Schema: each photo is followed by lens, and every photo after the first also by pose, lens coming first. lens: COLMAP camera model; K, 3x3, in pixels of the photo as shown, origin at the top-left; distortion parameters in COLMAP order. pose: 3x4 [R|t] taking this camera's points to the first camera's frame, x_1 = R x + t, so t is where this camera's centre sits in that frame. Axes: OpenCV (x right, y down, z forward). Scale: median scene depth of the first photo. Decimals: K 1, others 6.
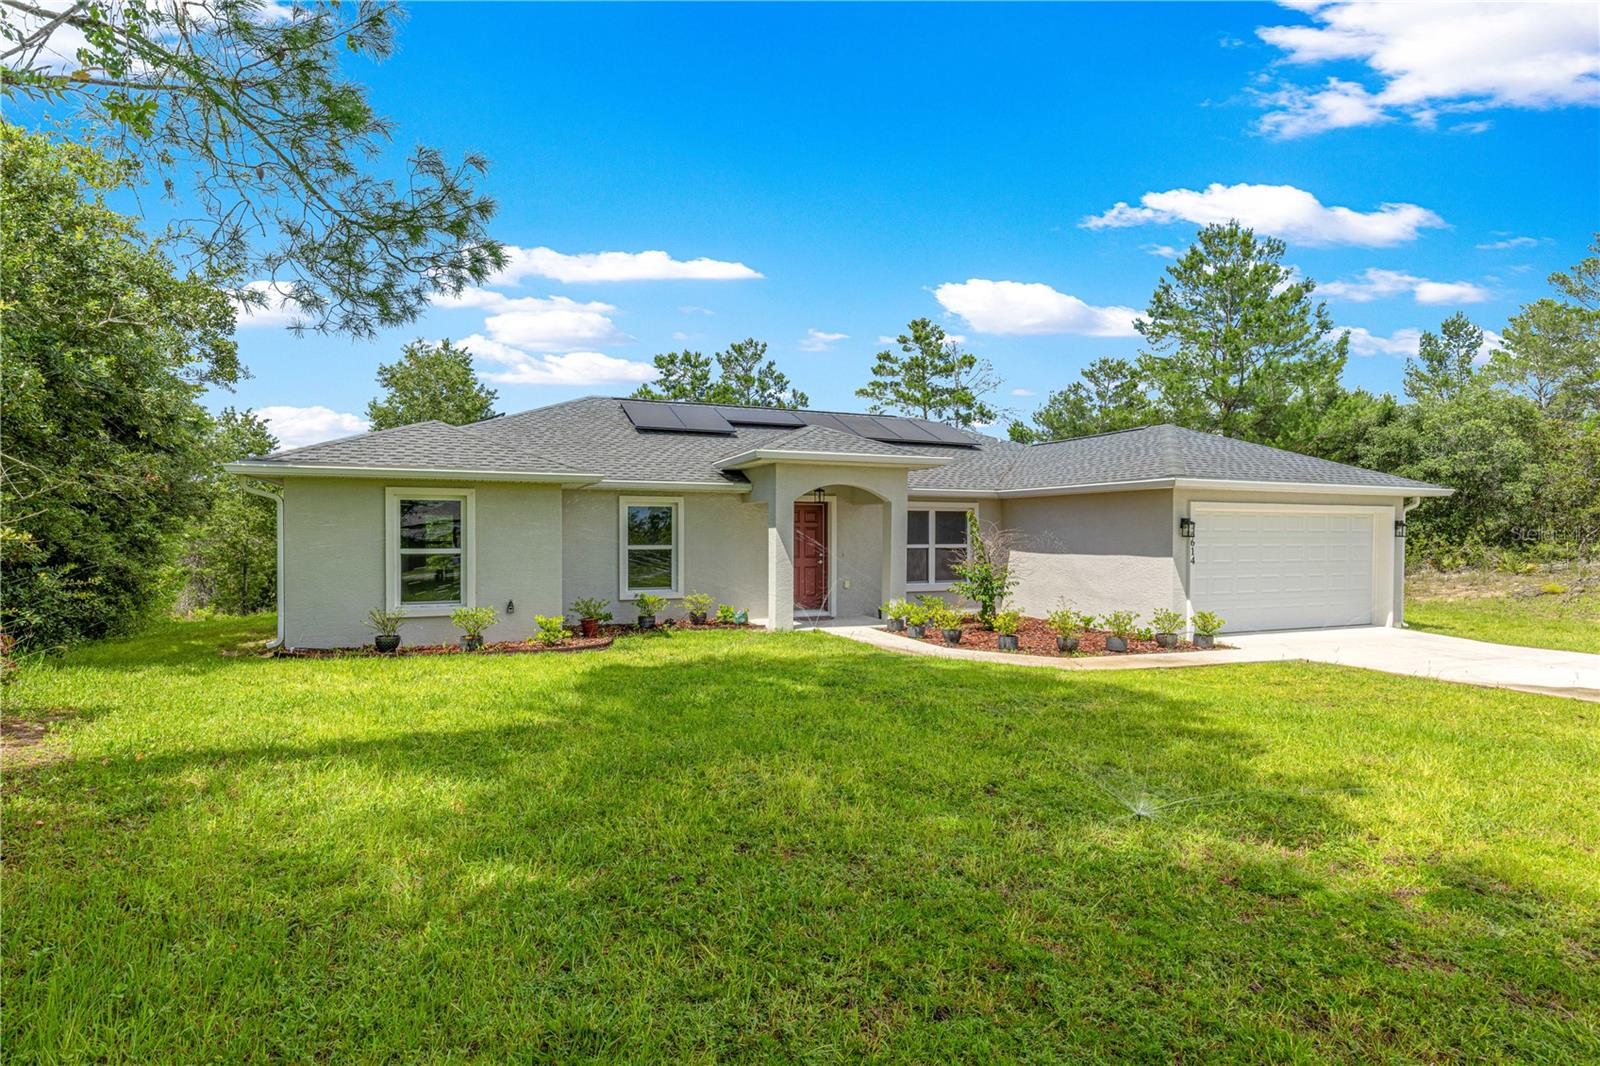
lens RADIAL K [[818.4, 0, 800.0], [0, 818.4, 533.0], [0, 0, 1]] dist [-0.000235, -0.000053]
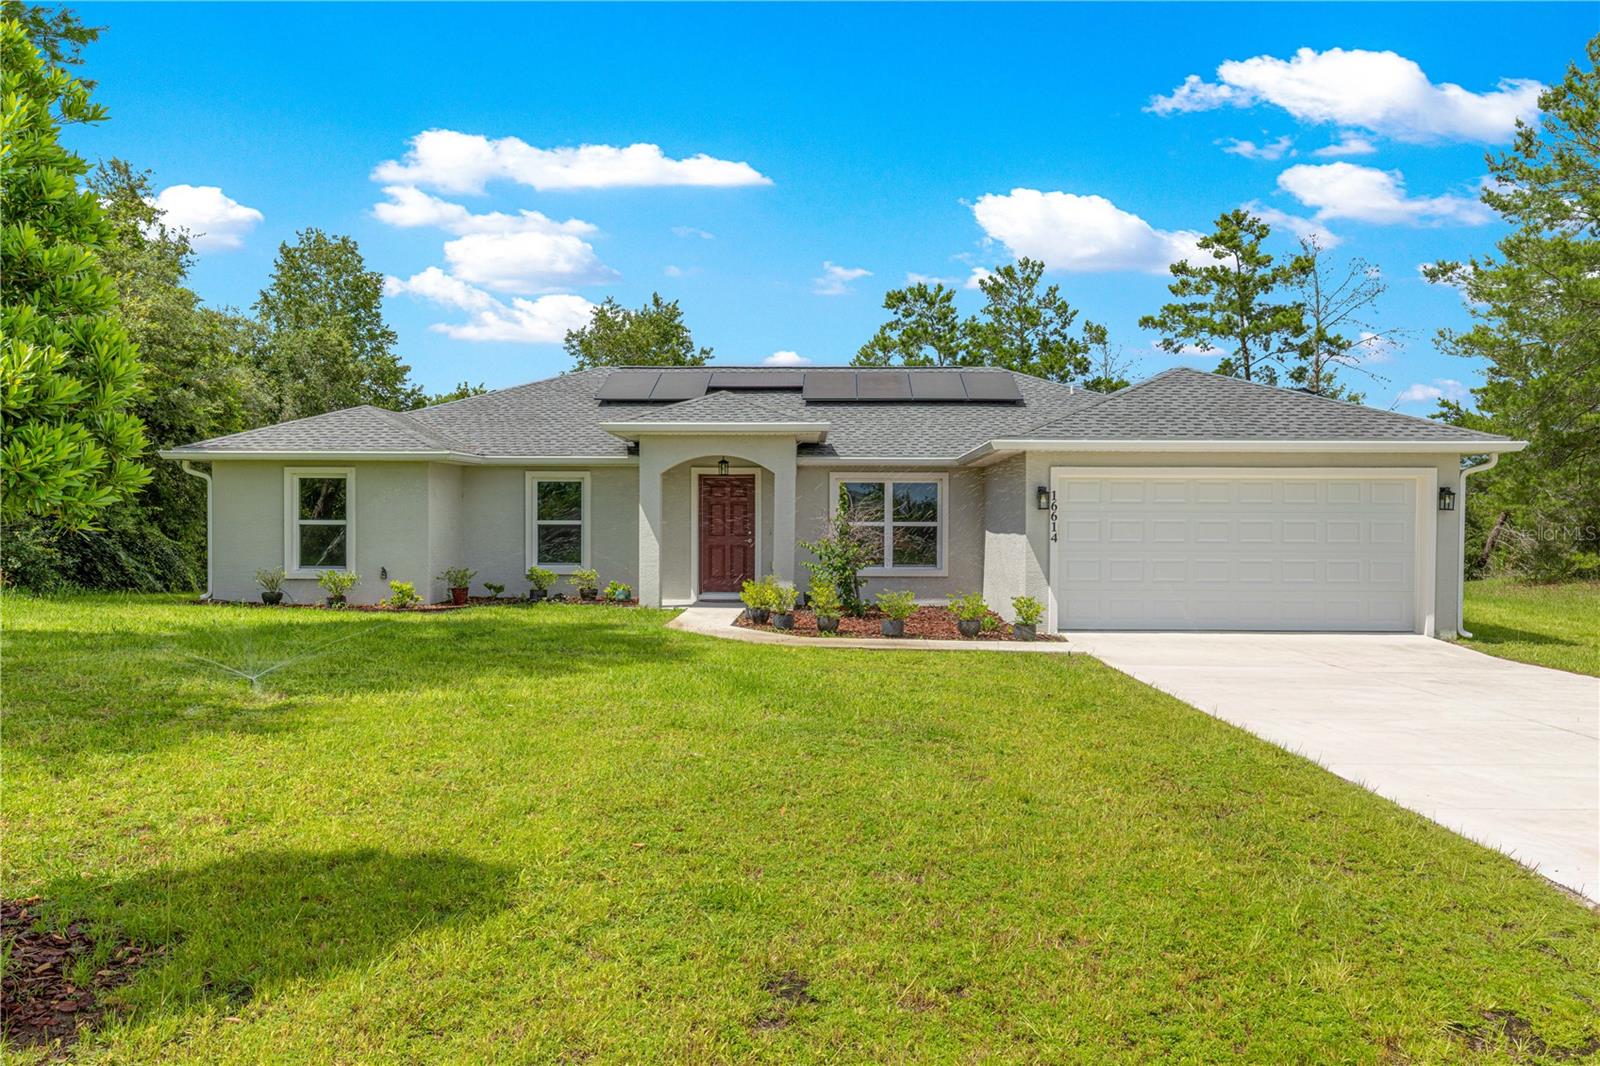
lens RADIAL K [[1162.8, 0, 804.5], [0, 1162.8, 510.7], [0, 0, 1]] dist [-0.000133, -0.000067]
pose [[0.912577, -0.002903, -0.408894, 0.611568], [-0.001580, 0.999942, -0.010625, 0.016127], [0.408901, 0.010343, 0.912520, -0.156265]]
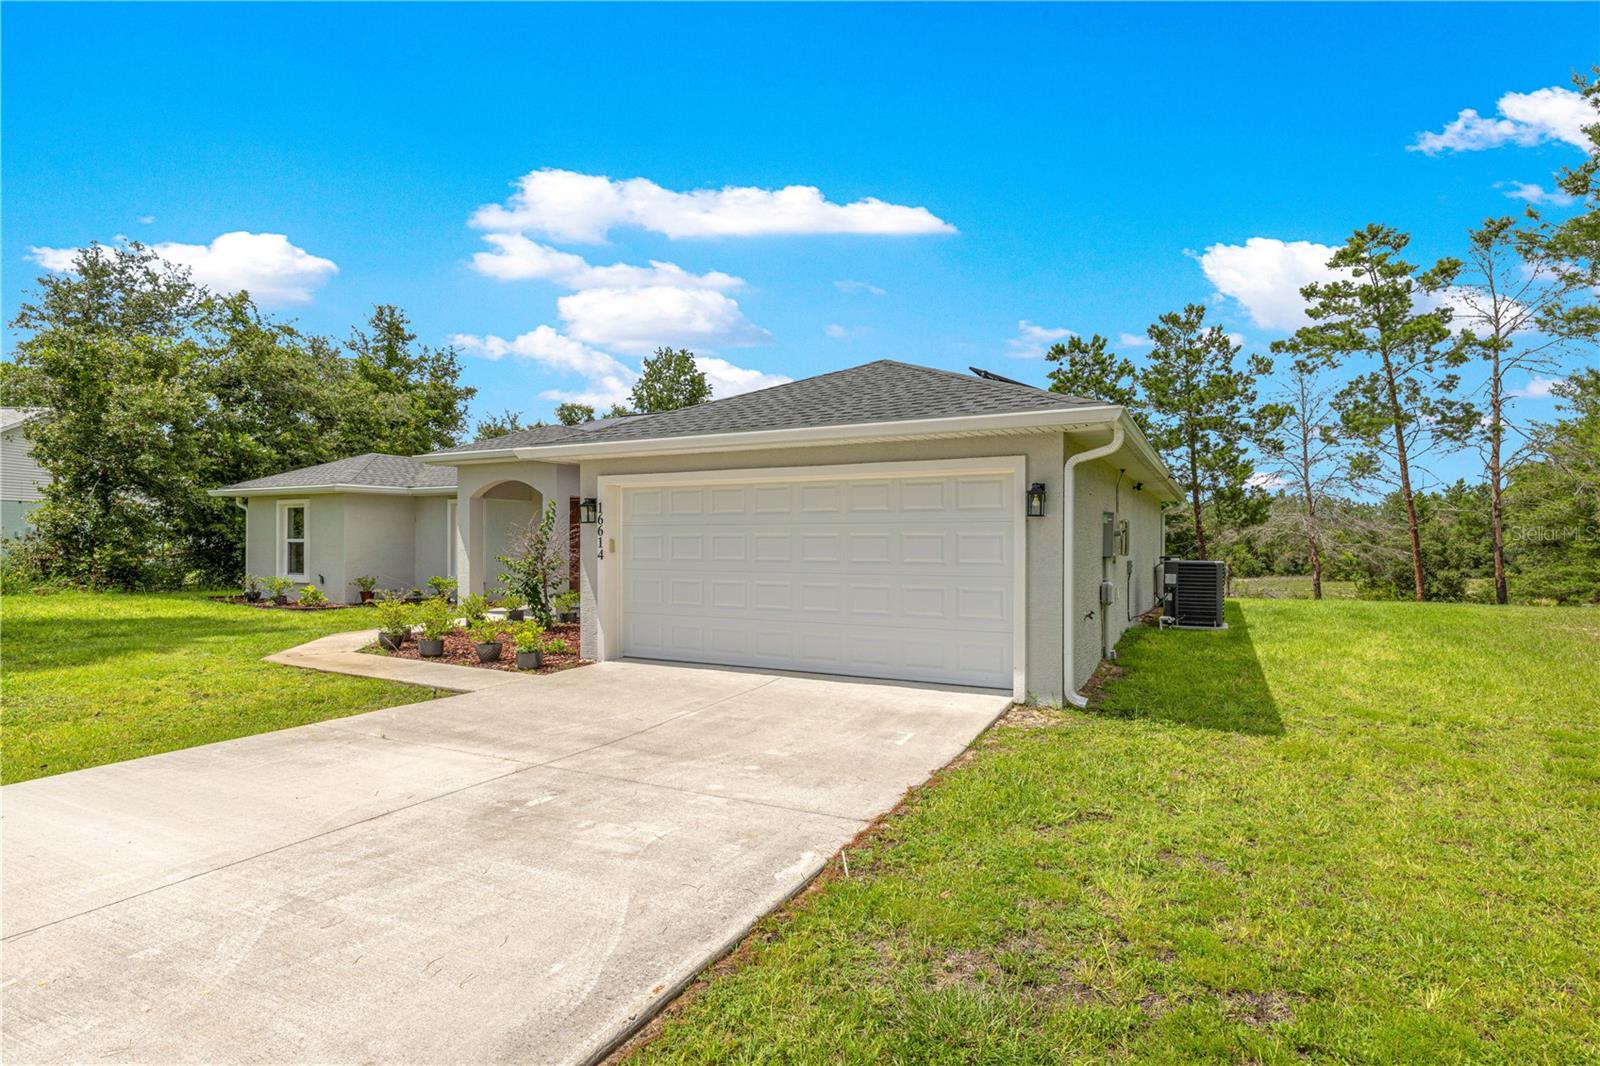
lens RADIAL K [[786.1, 0, 807.5], [0, 786.1, 525.9], [0, 0, 1]] dist [0.000031, -0.000049]
pose [[0.648837, -0.015333, -0.760773, 0.960547], [0.001621, 0.999823, -0.018768, 0.017665], [0.760926, 0.010944, 0.648746, 0.565744]]
